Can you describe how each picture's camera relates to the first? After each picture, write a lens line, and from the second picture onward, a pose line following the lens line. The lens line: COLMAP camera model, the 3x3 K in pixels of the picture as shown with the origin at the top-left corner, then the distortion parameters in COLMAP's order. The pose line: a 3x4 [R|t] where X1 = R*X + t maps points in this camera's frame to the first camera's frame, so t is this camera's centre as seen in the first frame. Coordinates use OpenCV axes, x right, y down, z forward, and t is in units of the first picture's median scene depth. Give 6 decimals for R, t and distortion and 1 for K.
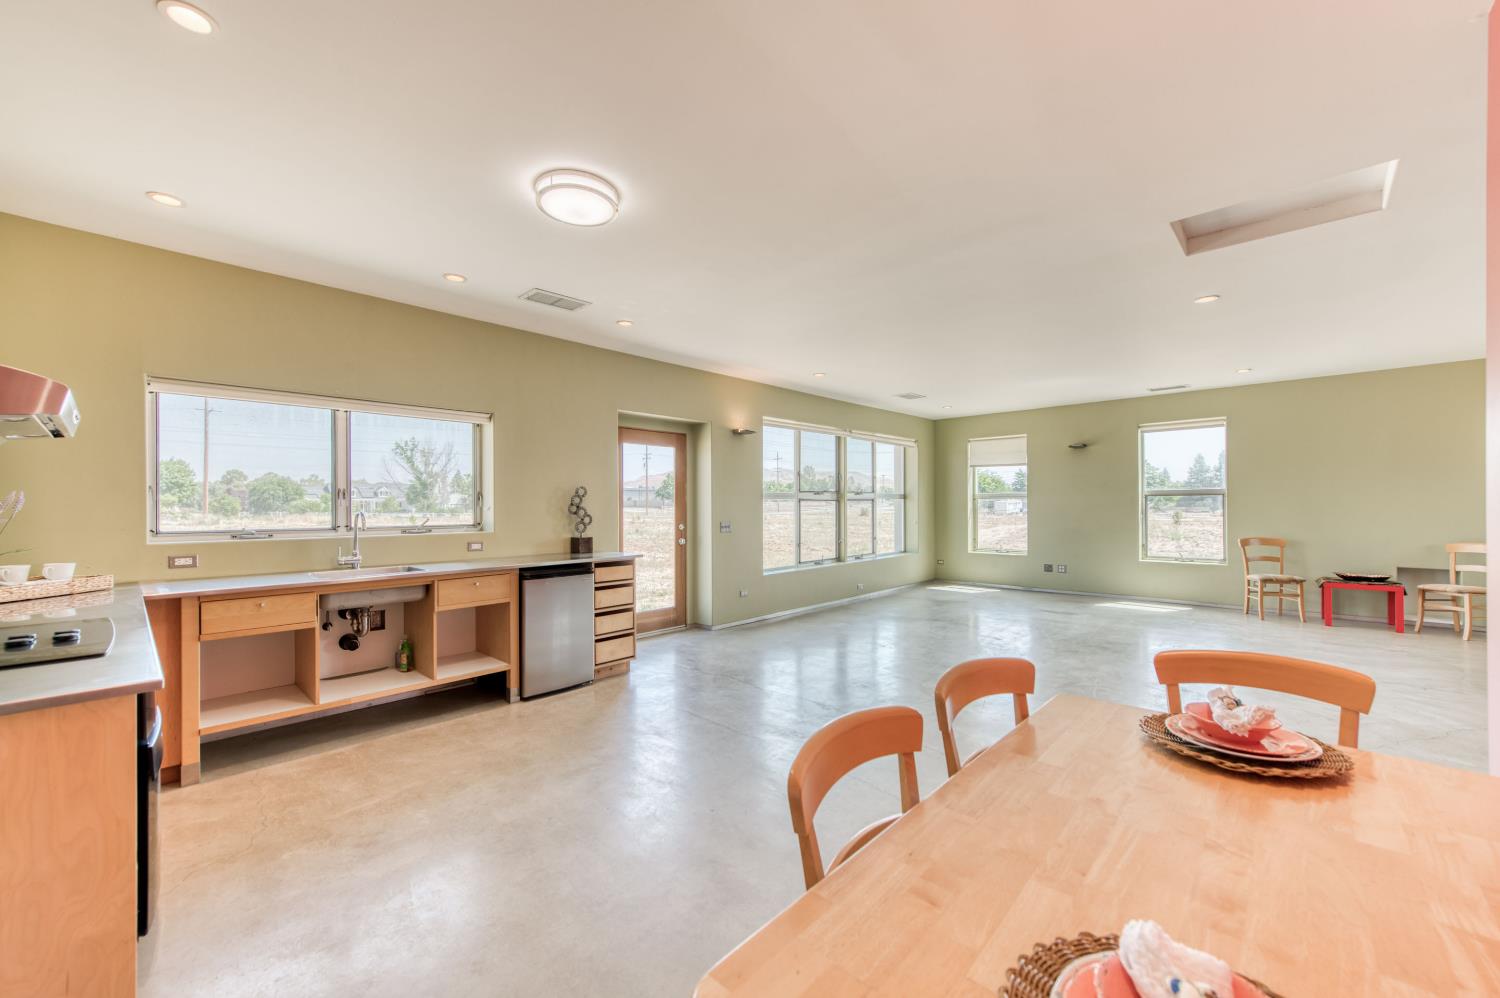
lens RADIAL K [[591.4, 0, 751.7], [0, 591.4, 503.3], [0, 0, 1]] dist [0.013910, -0.003470]
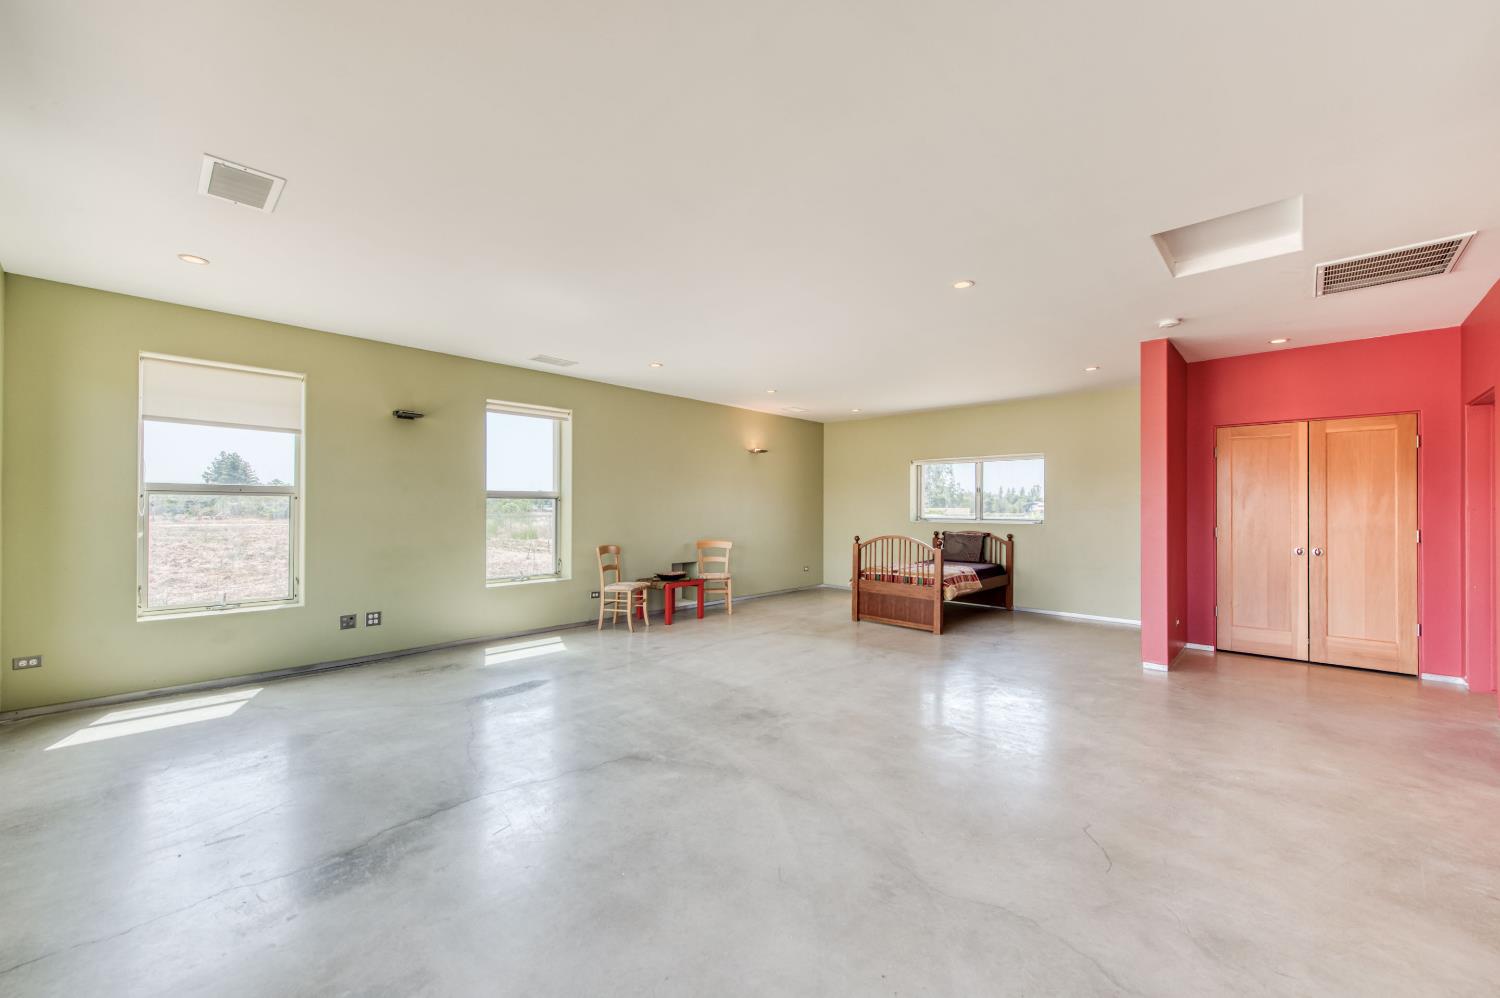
lens RADIAL K [[591.4, 0, 751.8], [0, 591.4, 492.7], [0, 0, 1]] dist [0.013910, -0.003470]
pose [[-0.002111, 0.031945, 0.999487, -0.090153], [-0.005581, 0.999474, -0.031956, 0.003987], [-0.999982, -0.005646, -0.001932, 0.879098]]
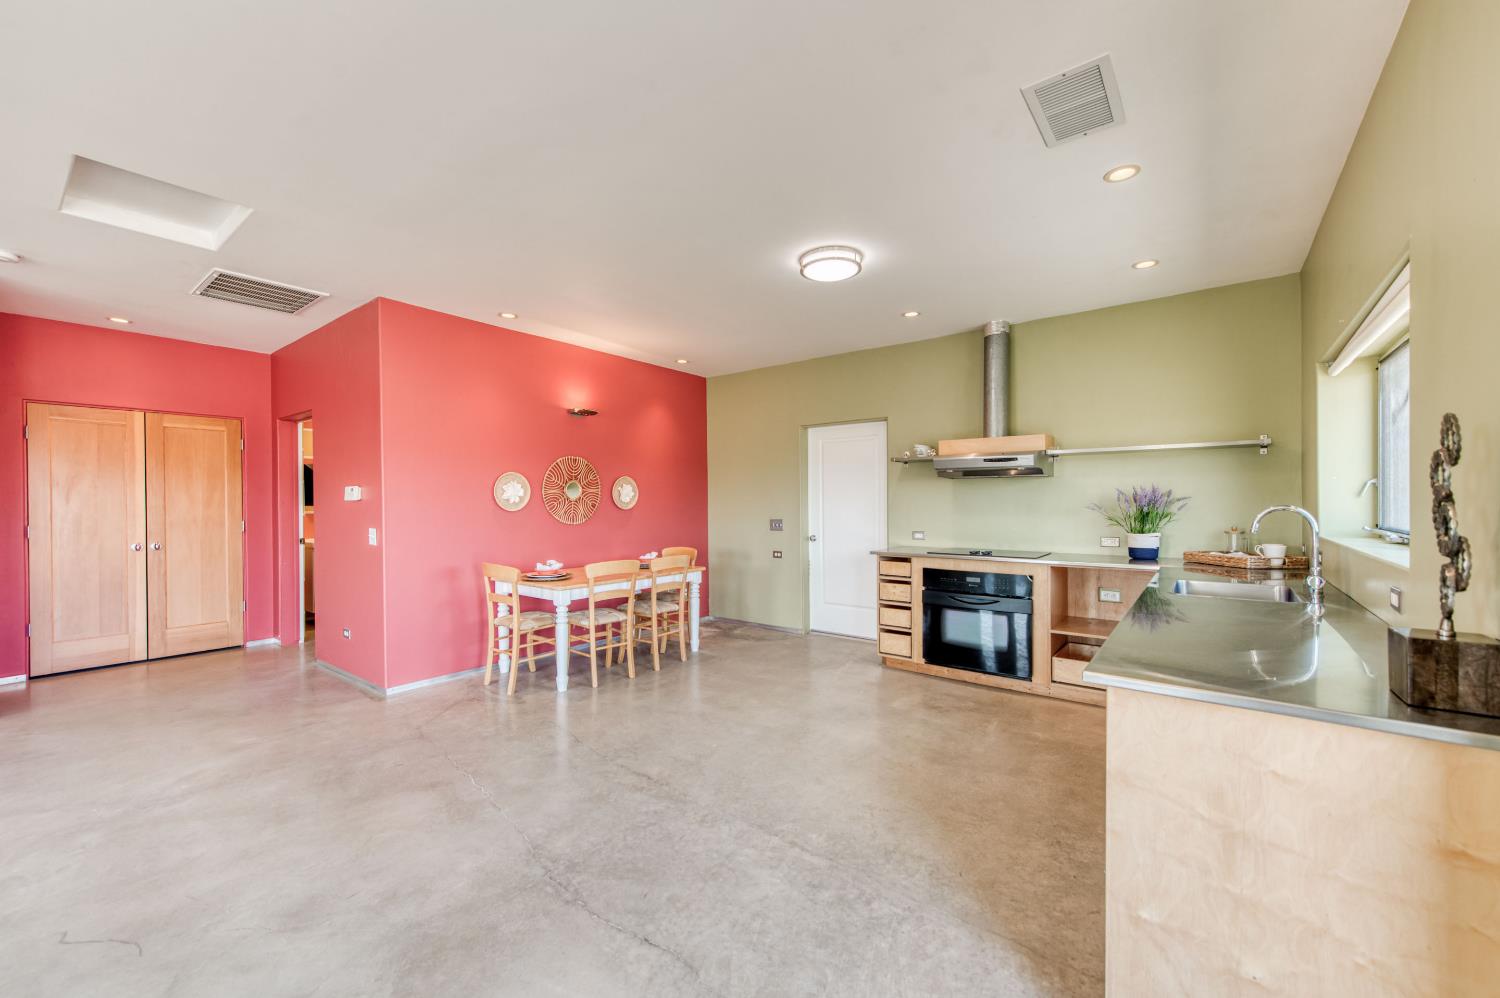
lens RADIAL K [[591.4, 0, 748.8], [0, 591.4, 504.5], [0, 0, 1]] dist [0.013910, -0.003470]
pose [[-0.996229, 0.009391, -0.086254, 0.002139], [0.009001, 0.999947, 0.004907, 0.000981], [0.086295, 0.004112, -0.996261, 0.978578]]
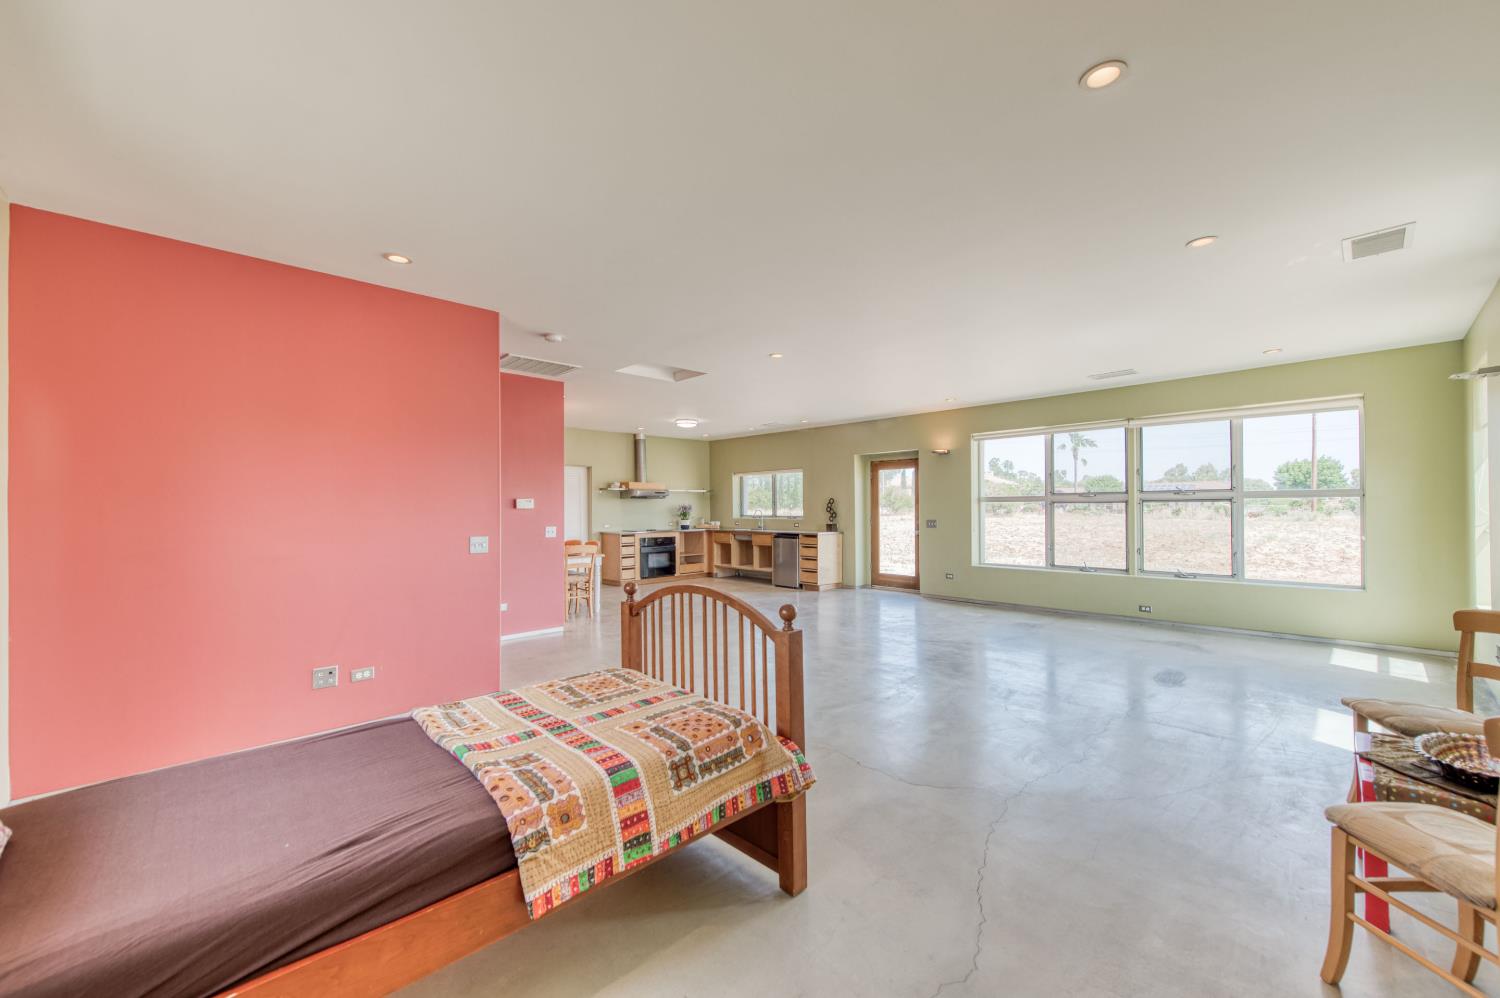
lens RADIAL K [[591.4, 0, 742.2], [0, 591.4, 504.3], [0, 0, 1]] dist [0.013910, -0.003470]
pose [[-0.064705, 0.000007, -0.997904, 1.380862], [0.008382, 0.999965, -0.000536, -0.007987], [0.997869, -0.008399, -0.064702, 0.671406]]
